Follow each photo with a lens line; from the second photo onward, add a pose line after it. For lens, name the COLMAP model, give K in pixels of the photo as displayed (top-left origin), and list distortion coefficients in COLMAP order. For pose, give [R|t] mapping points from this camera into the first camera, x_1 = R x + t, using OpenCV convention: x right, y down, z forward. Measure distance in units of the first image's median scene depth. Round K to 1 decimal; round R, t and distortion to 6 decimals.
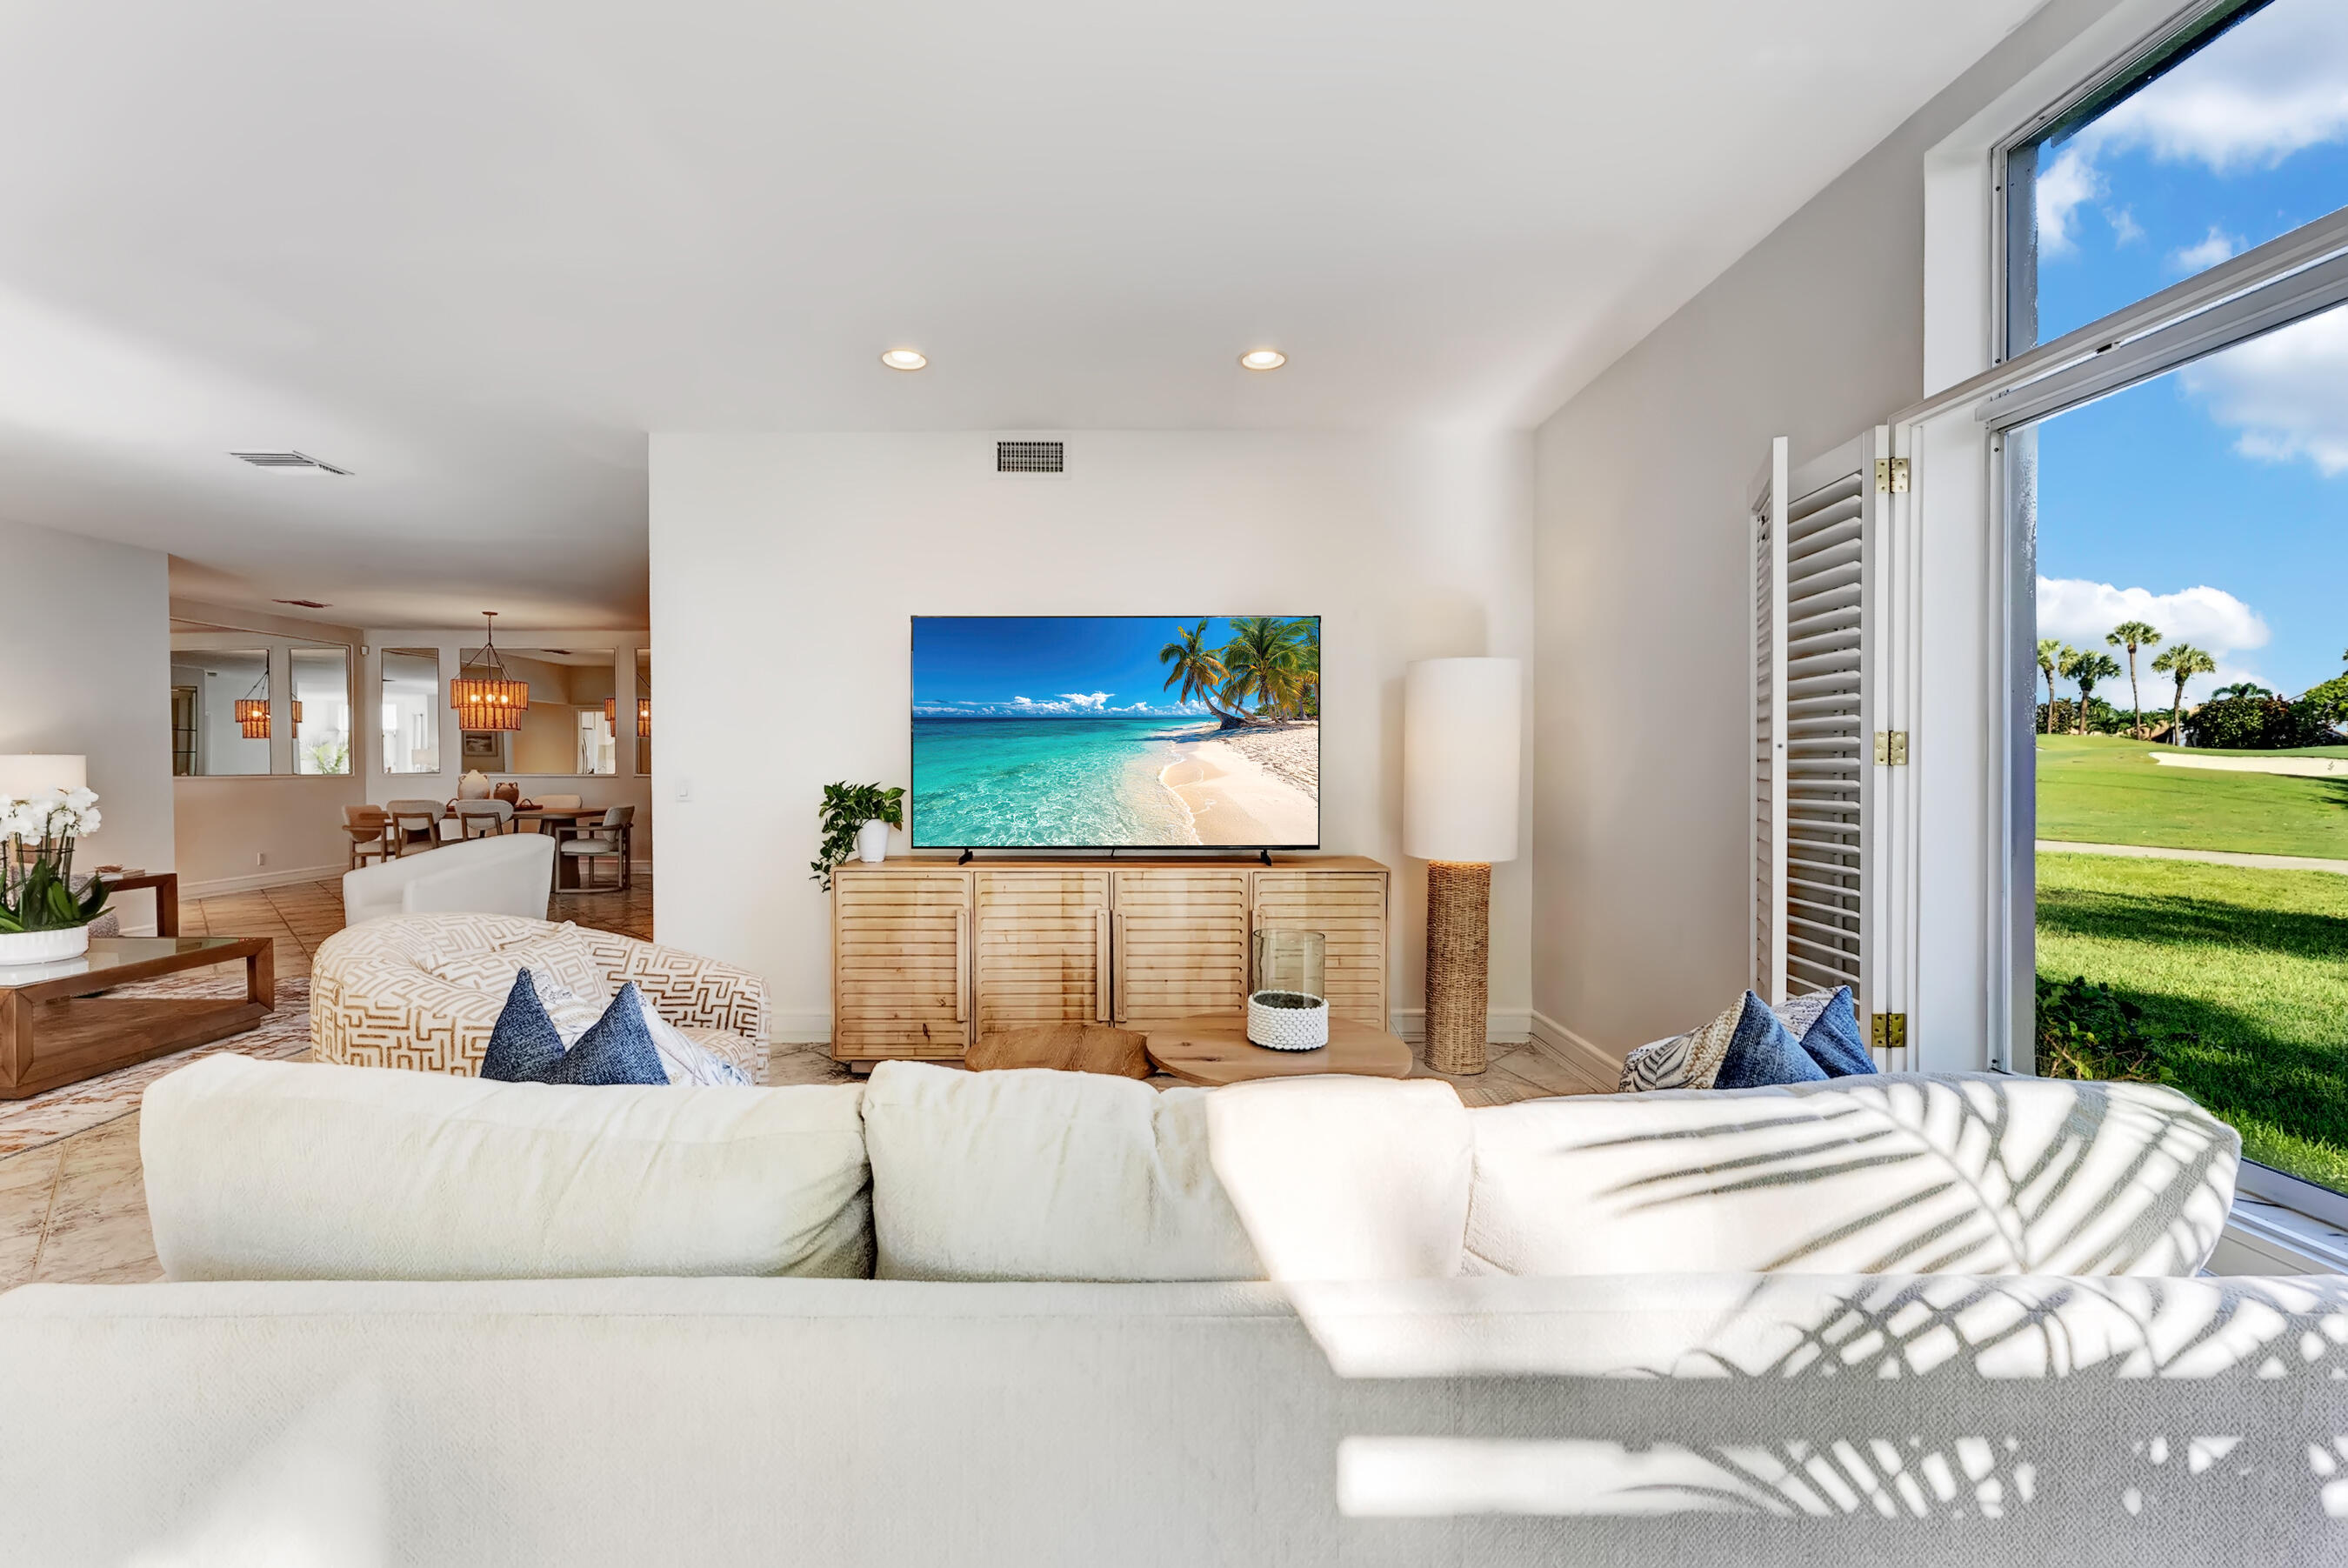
lens RADIAL K [[961.7, 0, 1147.9], [0, 961.7, 774.4], [0, 0, 1]] dist [0.000782, 0.000119]
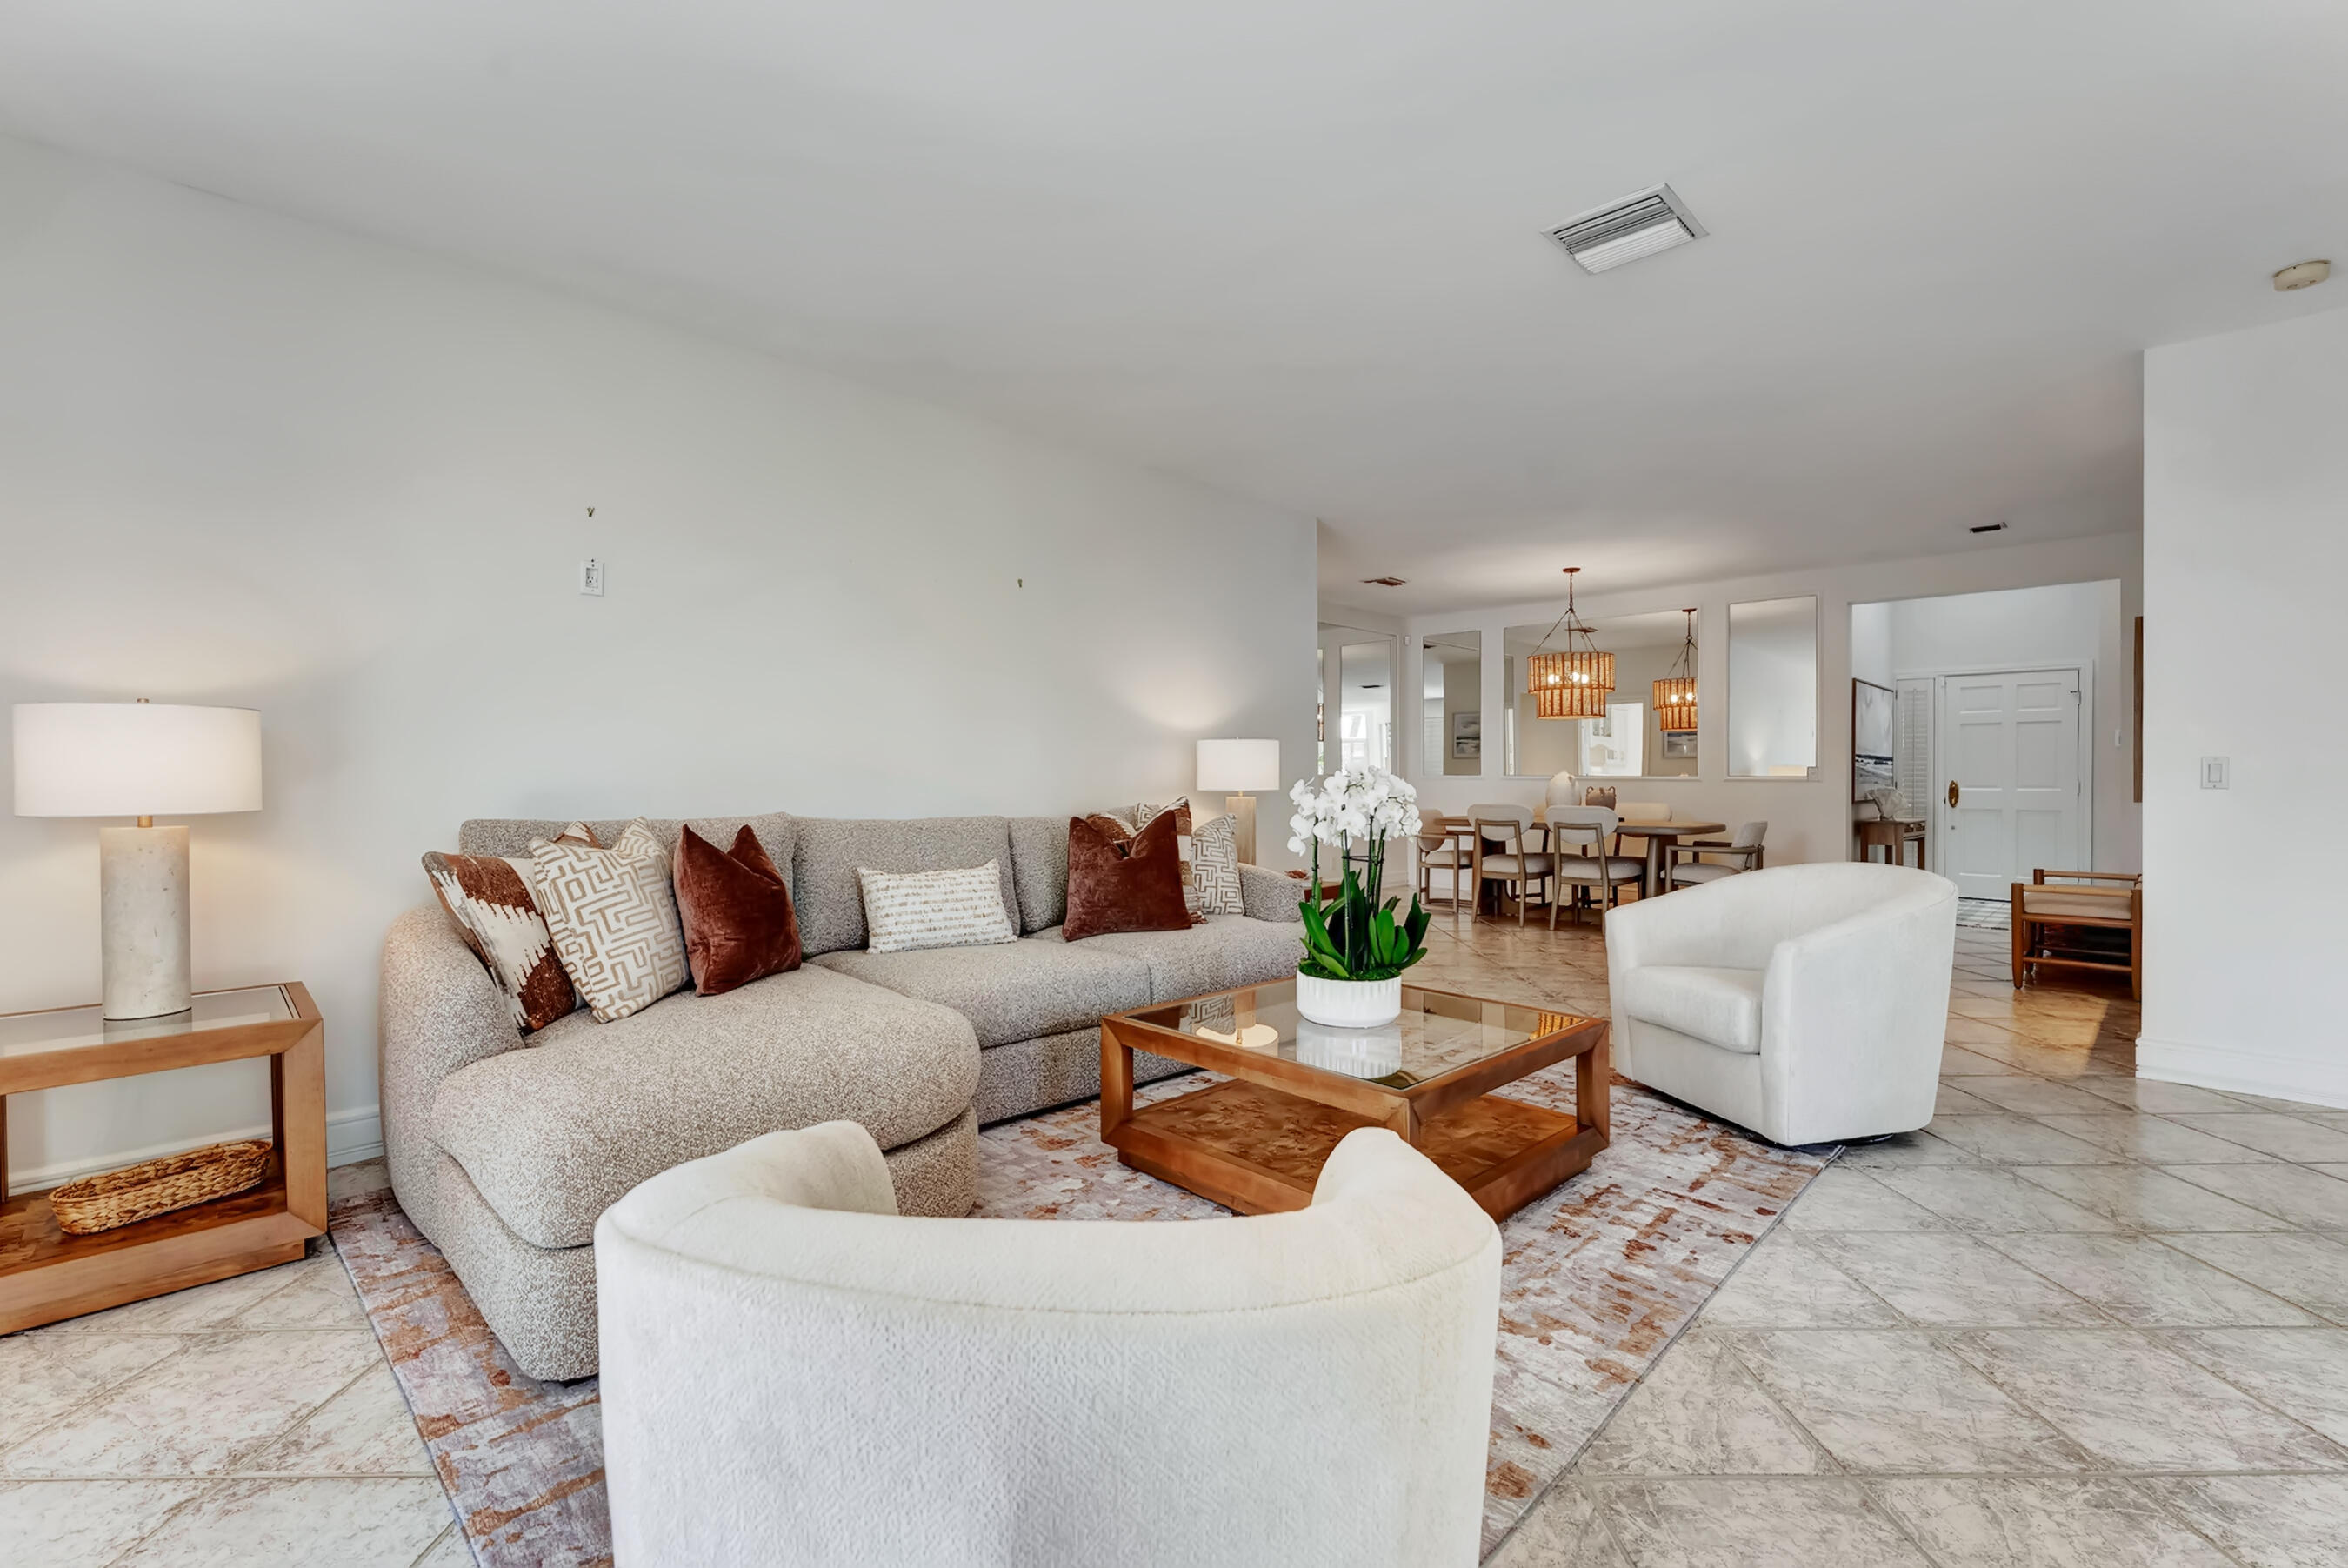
lens RADIAL K [[1032.6, 0, 1160.5], [0, 1032.6, 783.1], [0, 0, 1]] dist [-0.001959, 0.000226]
pose [[0.694467, 0.008370, -0.719475, -0.331840], [-0.012513, 0.999922, -0.000446, 0.012902], [0.719415, 0.009312, 0.694518, 0.182577]]
